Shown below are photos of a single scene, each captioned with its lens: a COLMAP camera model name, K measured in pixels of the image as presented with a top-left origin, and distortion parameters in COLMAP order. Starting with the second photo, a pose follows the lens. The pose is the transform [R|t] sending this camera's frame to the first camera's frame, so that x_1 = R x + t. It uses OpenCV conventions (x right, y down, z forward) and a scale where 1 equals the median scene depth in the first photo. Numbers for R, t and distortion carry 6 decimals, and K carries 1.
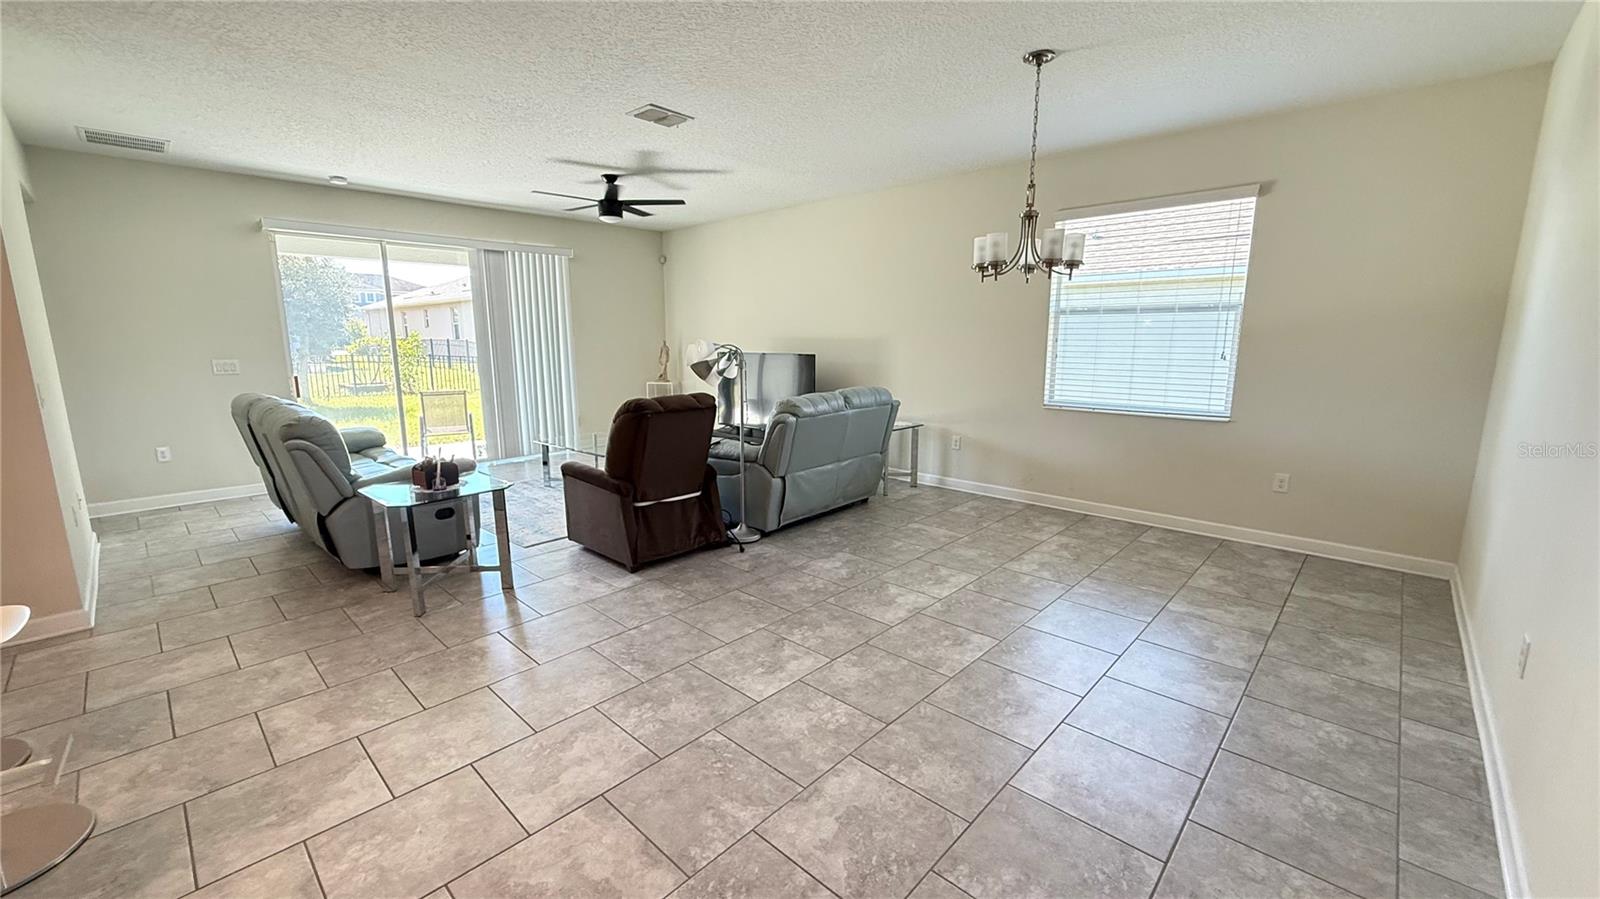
lens RADIAL K [[638.9, 0, 795.4], [0, 638.9, 446.5], [0, 0, 1]] dist [0.001126, -0.000490]
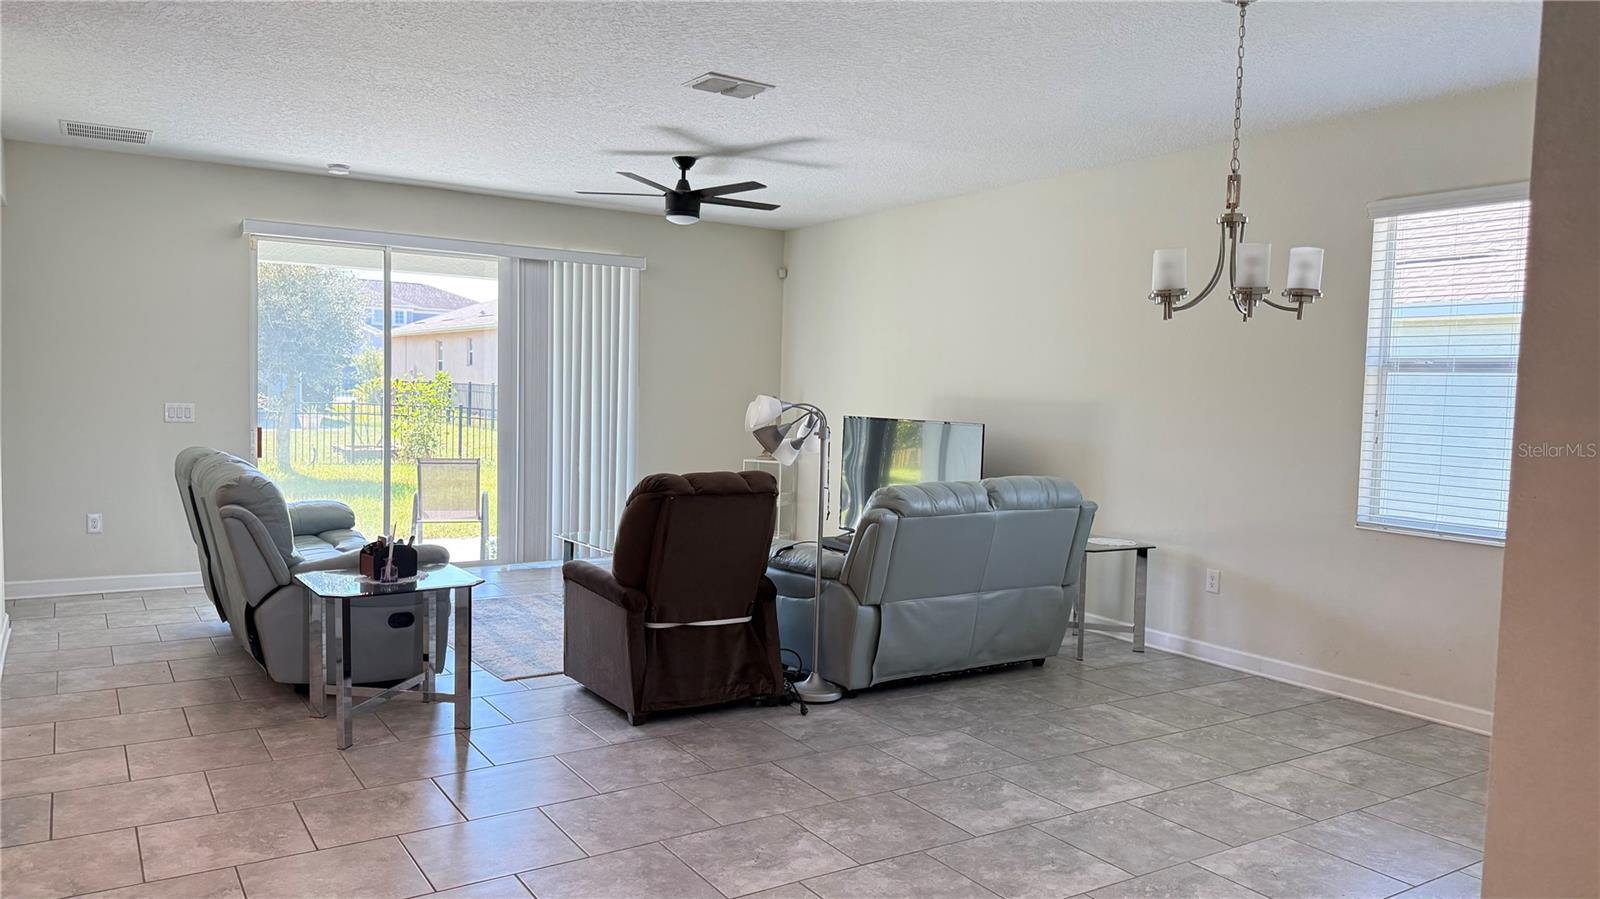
lens RADIAL K [[1137.2, 0, 801.5], [0, 1137.2, 453.5], [0, 0, 1]] dist [0.079597, -0.103067]
pose [[0.969729, 0.041540, -0.240623, 0.184633], [-0.069333, 0.991707, -0.108214, 0.025351], [0.234132, 0.121621, 0.964568, -0.164471]]
